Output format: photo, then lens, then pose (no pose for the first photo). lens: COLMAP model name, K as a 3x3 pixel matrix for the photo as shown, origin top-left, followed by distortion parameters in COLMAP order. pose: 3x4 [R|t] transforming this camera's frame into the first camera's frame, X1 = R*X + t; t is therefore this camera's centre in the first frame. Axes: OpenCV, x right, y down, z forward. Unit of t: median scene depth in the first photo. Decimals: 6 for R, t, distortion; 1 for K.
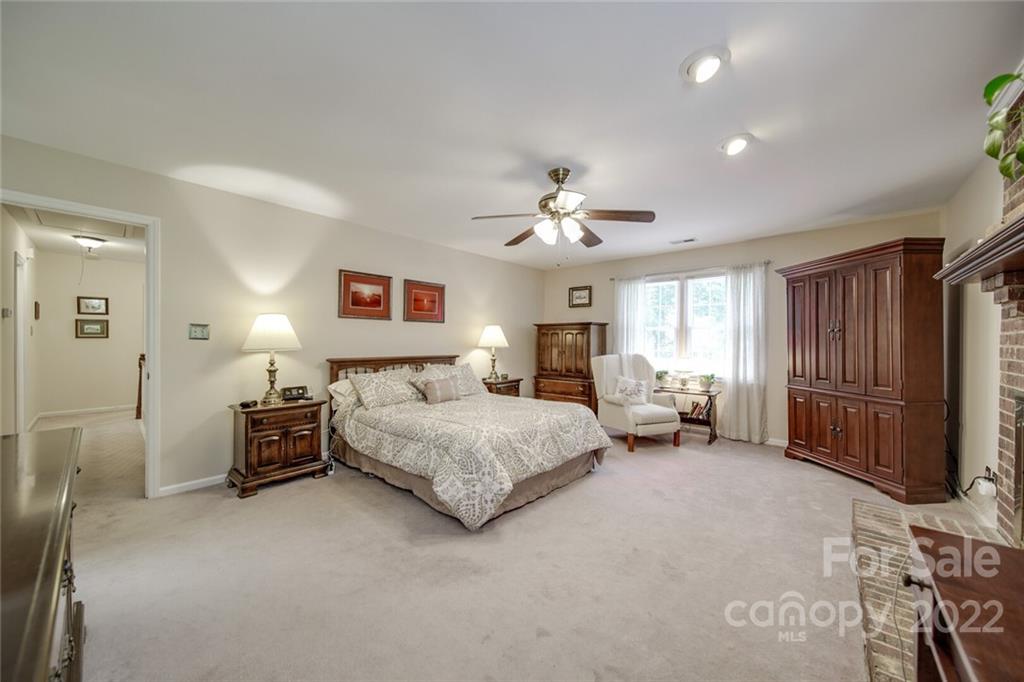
lens RADIAL K [[362.2, 0, 513.4], [0, 362.2, 340.5], [0, 0, 1]] dist [-0.003489, -0.000182]
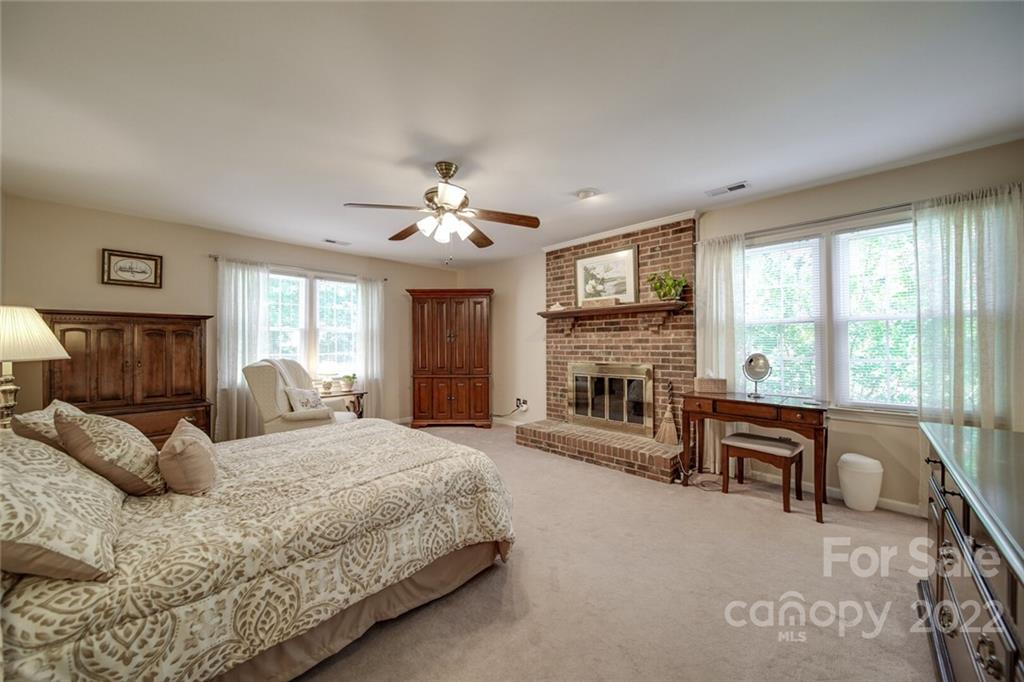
lens RADIAL K [[362.2, 0, 513.5], [0, 362.2, 340.0], [0, 0, 1]] dist [-0.003489, -0.000182]
pose [[0.058074, 0.005005, 0.998300, -0.463685], [0.002140, 0.999985, -0.005138, -0.001235], [-0.998310, 0.002435, 0.058062, 0.440377]]
